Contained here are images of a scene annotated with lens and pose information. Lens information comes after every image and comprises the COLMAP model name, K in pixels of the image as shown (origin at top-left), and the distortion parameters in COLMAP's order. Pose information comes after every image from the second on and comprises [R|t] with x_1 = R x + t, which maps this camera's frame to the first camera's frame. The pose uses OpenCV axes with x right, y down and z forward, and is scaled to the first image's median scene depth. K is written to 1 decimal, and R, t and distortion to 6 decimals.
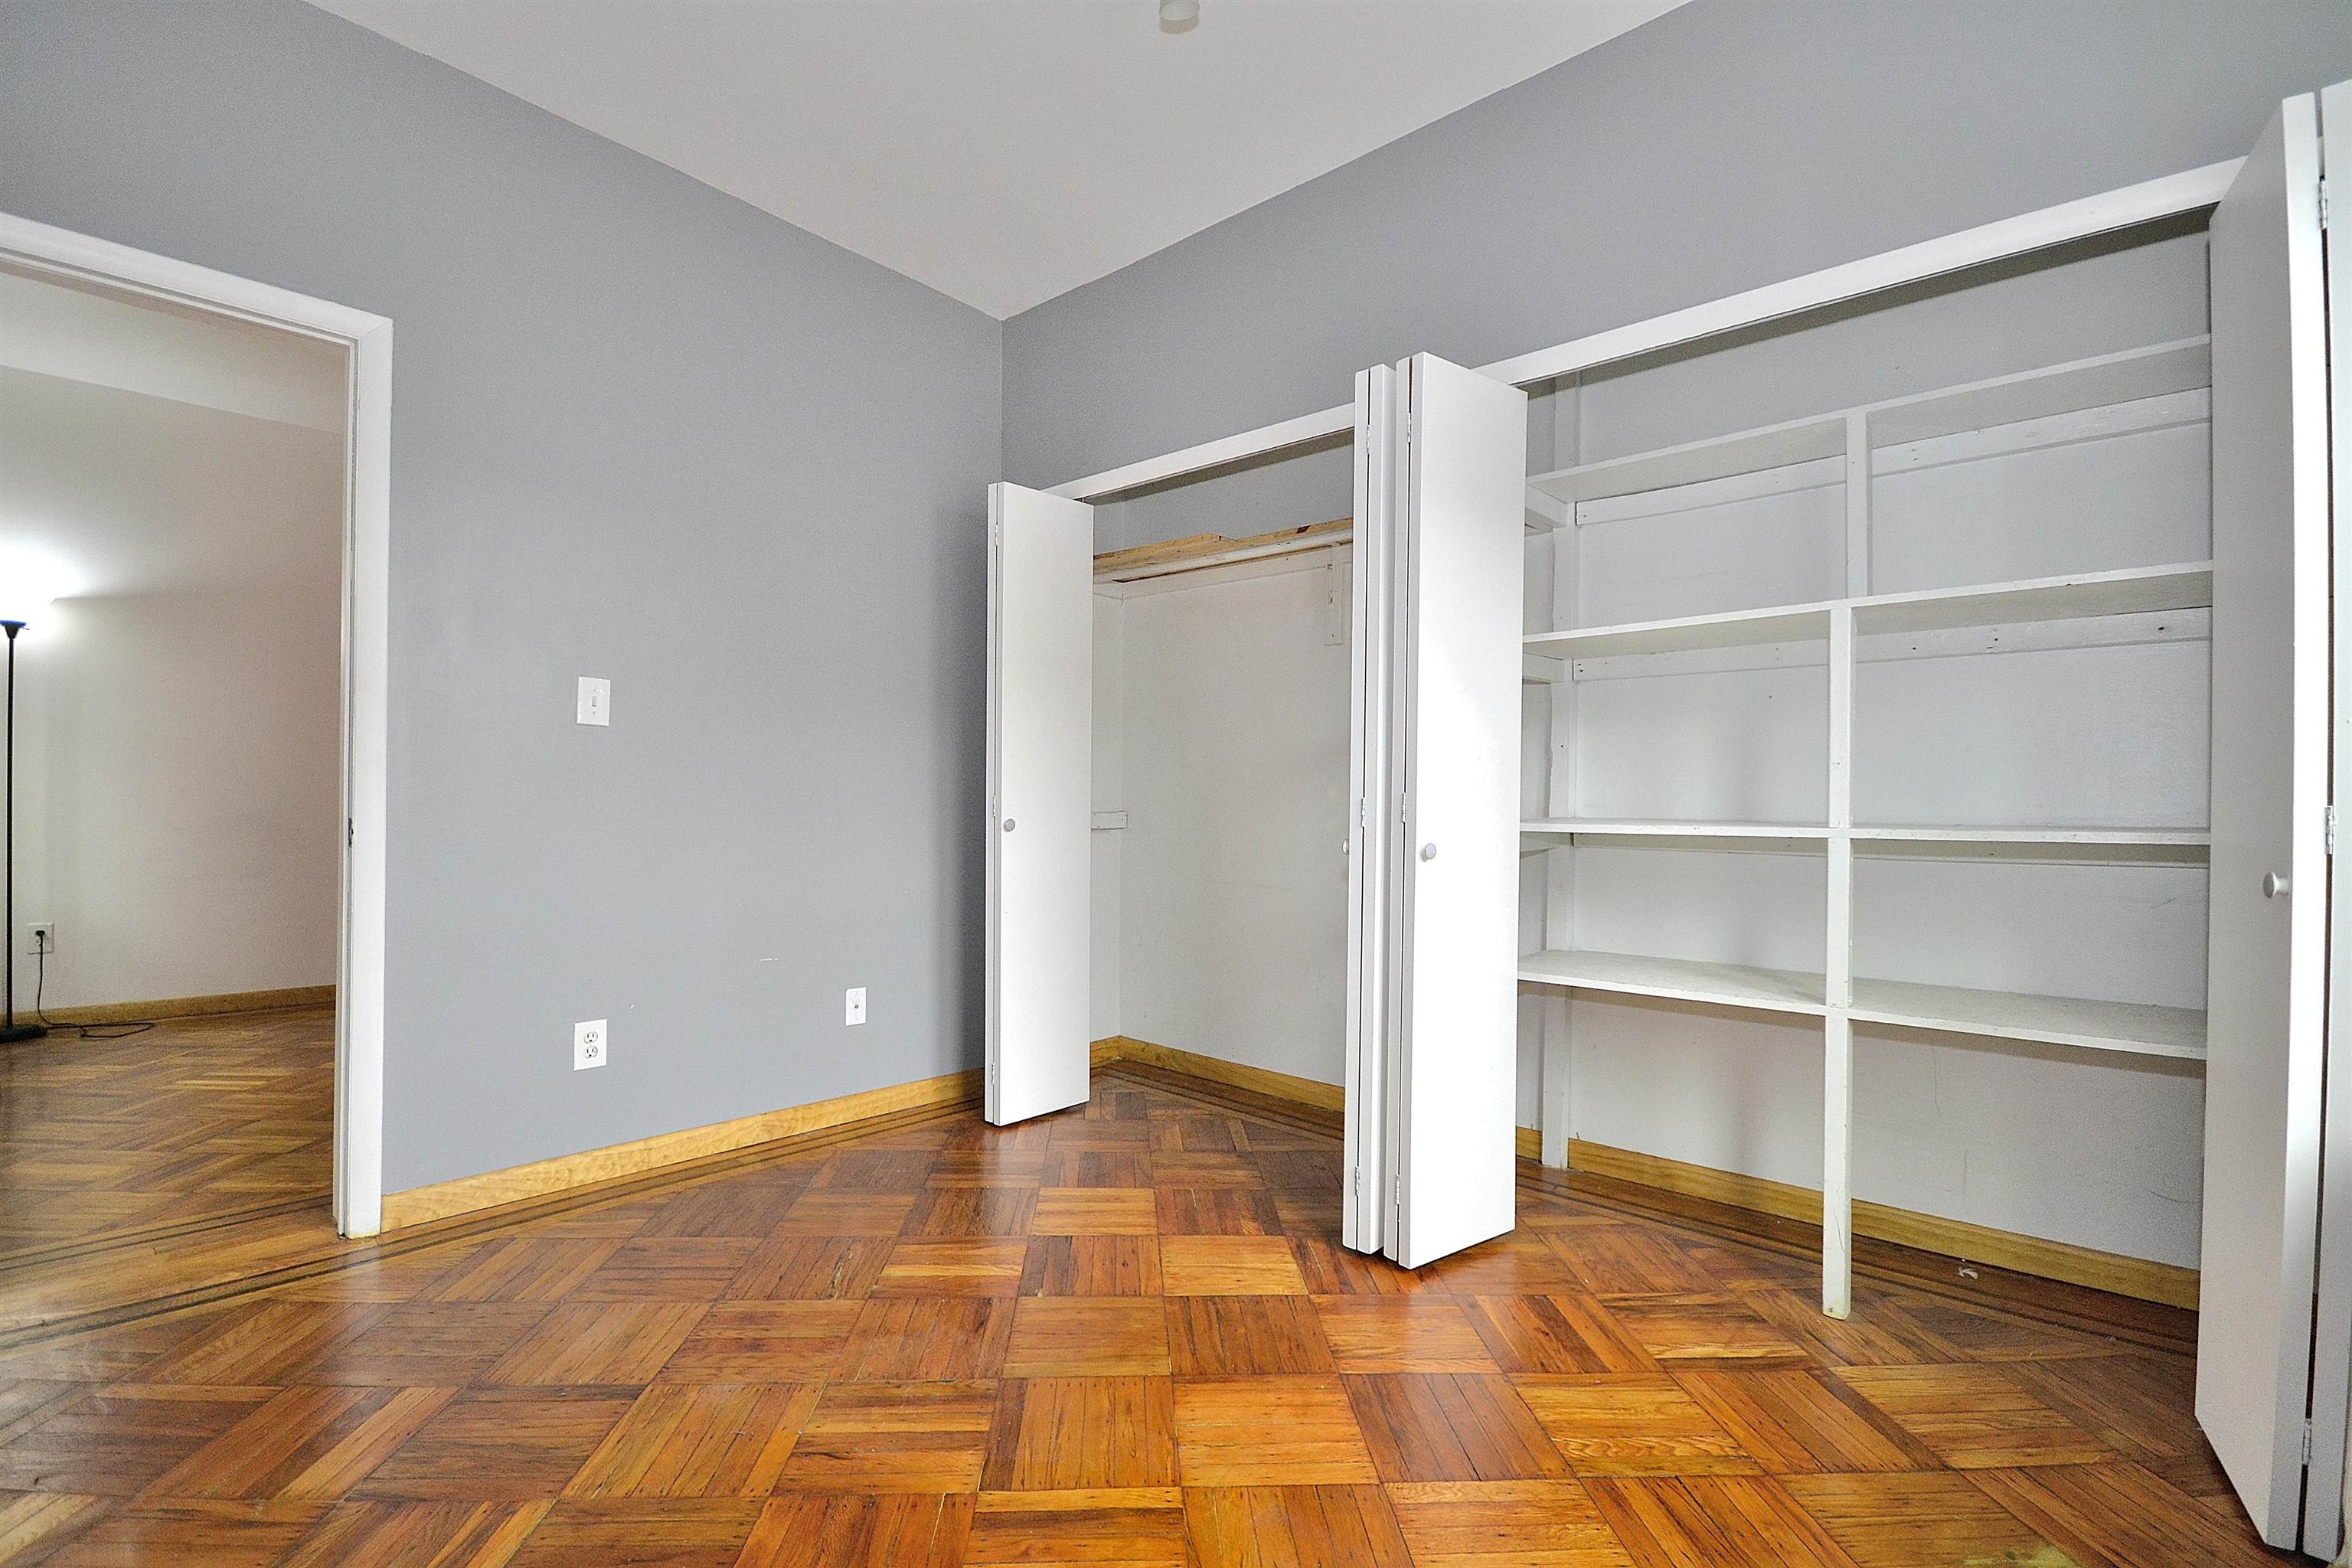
lens RADIAL K [[1056.8, 0, 1176.0], [0, 1056.8, 784.0], [0, 0, 1]] dist [0.000763, -0.009719]
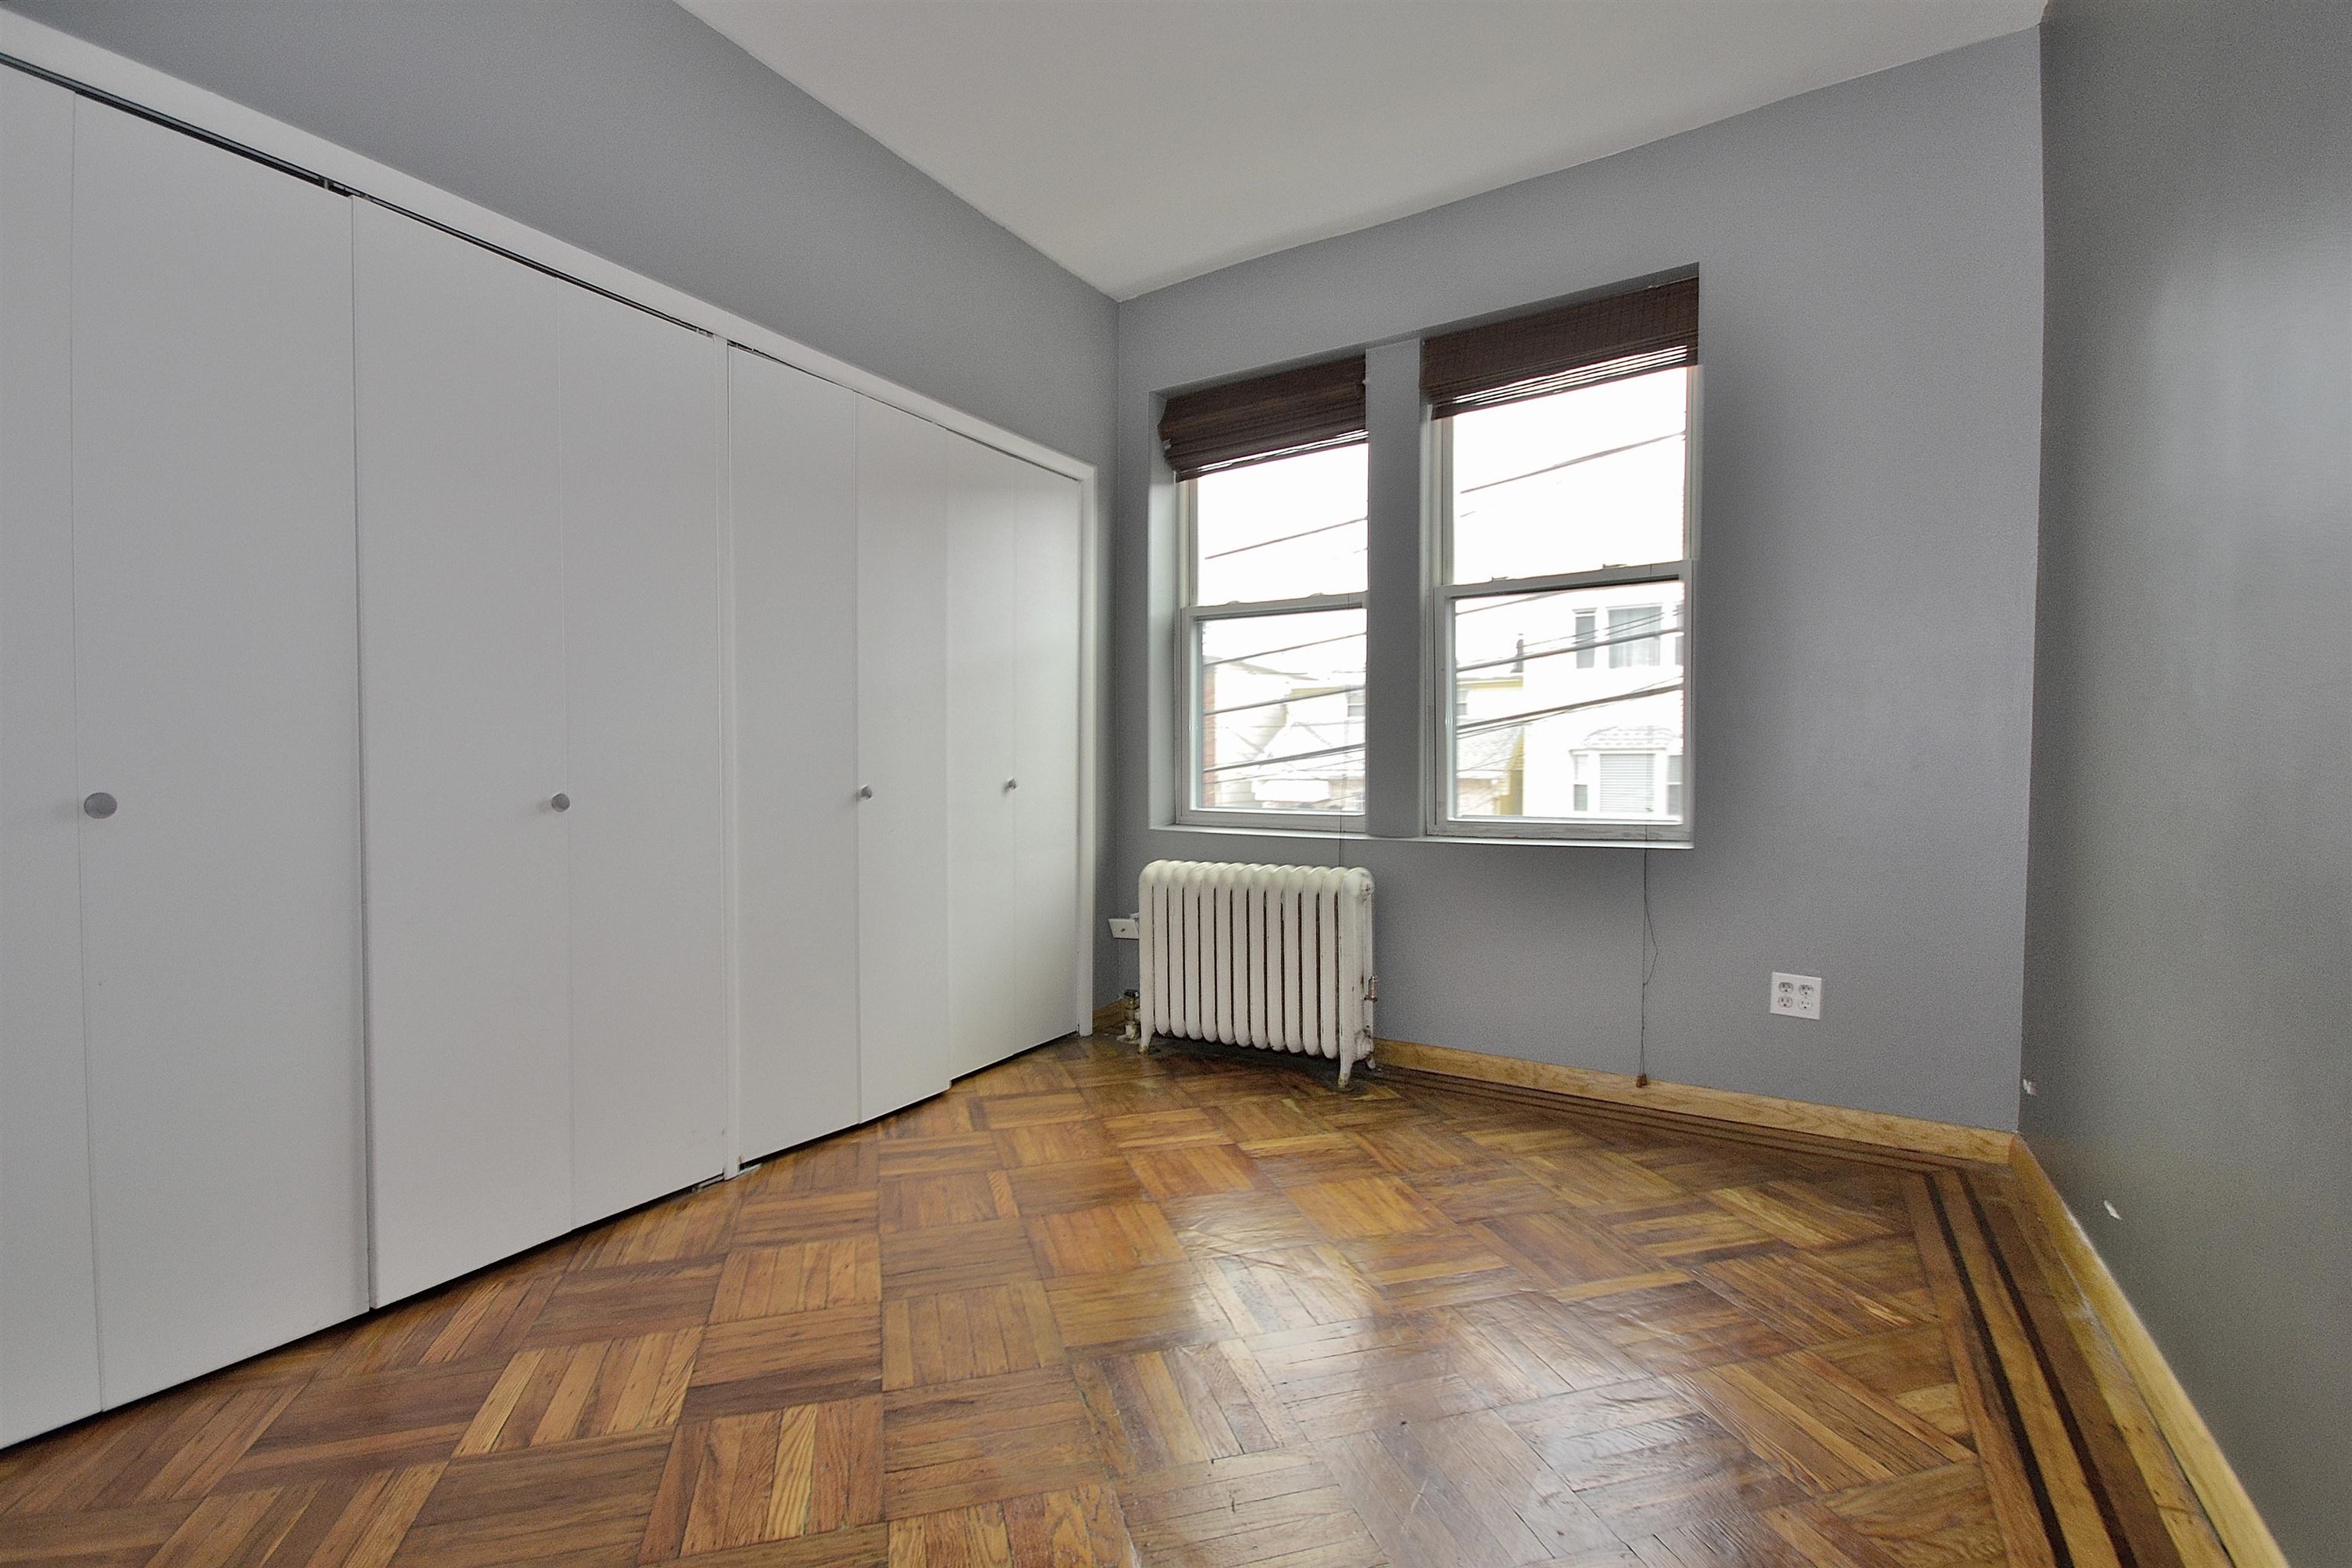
lens RADIAL K [[1056.8, 0, 1176.0], [0, 1056.8, 784.0], [0, 0, 1]] dist [0.000763, -0.009719]
pose [[-0.217723, -0.032946, 0.975454, -0.987010], [-0.004163, 0.999452, 0.032828, 0.006385], [-0.976002, 0.003087, -0.217741, 0.990406]]
